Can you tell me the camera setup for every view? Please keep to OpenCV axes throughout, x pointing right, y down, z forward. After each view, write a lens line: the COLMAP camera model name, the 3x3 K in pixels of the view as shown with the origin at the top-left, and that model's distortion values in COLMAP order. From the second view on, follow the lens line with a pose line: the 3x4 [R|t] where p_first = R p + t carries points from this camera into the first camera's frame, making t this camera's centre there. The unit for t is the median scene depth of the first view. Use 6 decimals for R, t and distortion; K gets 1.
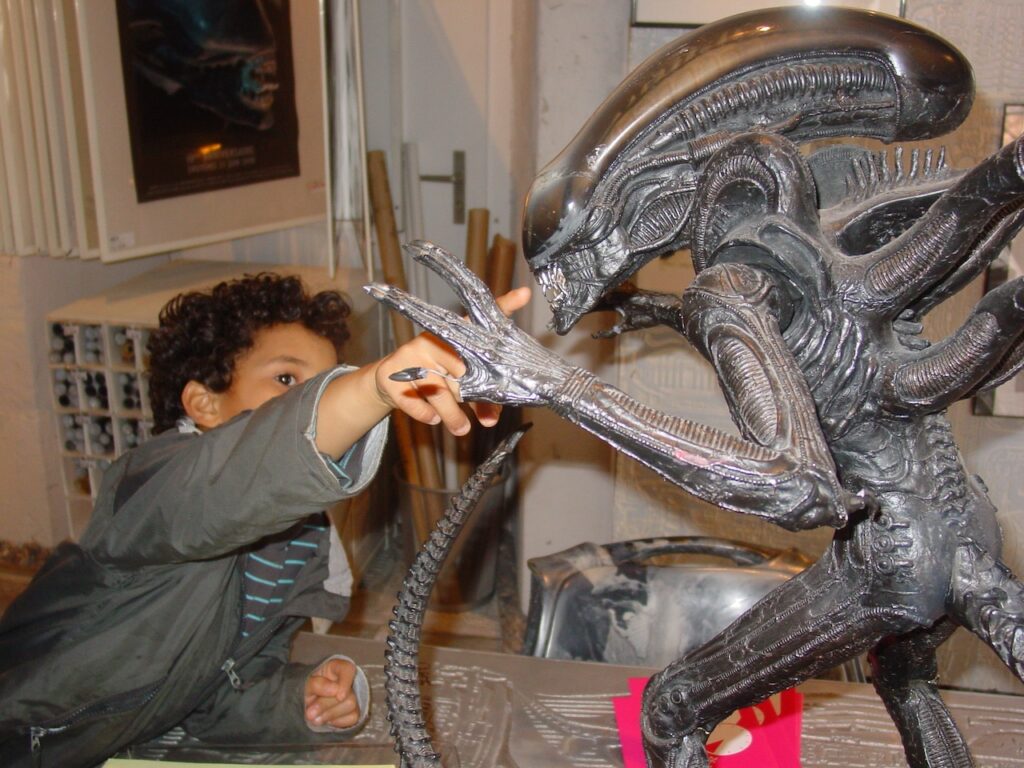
lens RADIAL K [[1313.0, 0, 512.0], [0, 1313.0, 384.0], [0, 0, 1]] dist [-0.023899, 0.005876]
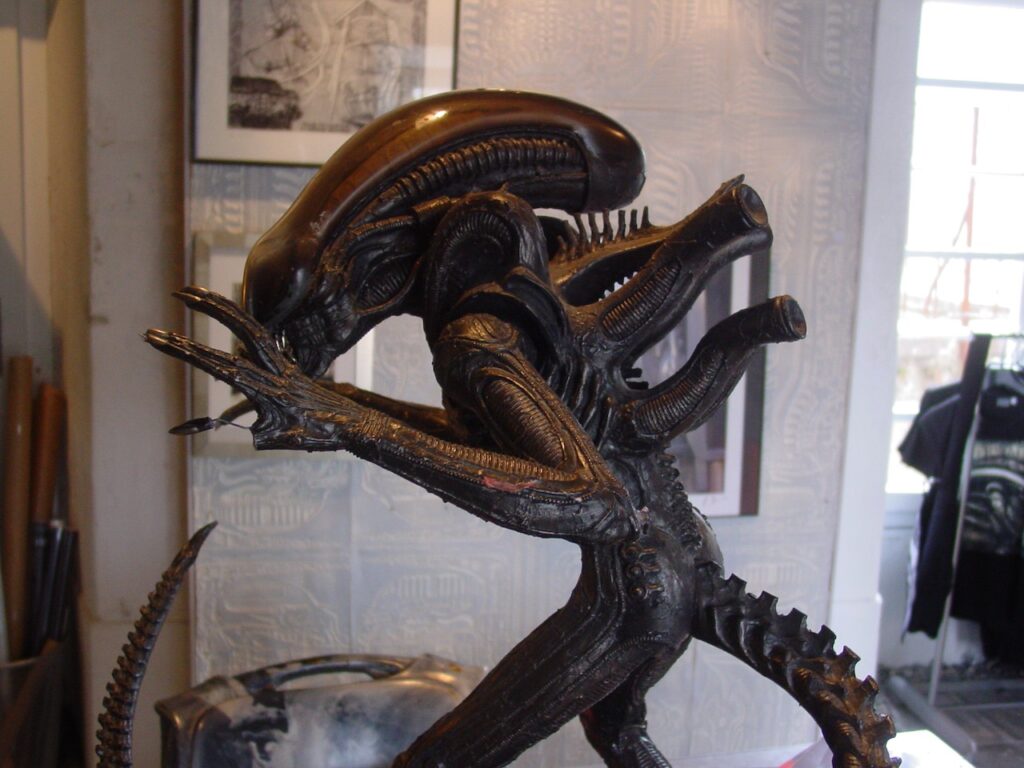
lens RADIAL K [[1313.0, 0, 512.0], [0, 1313.0, 384.0], [0, 0, 1]] dist [-0.023899, 0.005876]
pose [[0.916825, -0.039732, 0.397308, -0.201965], [0.094568, 0.988334, -0.119387, 0.080587], [-0.387930, 0.147030, 0.909886, 0.049738]]
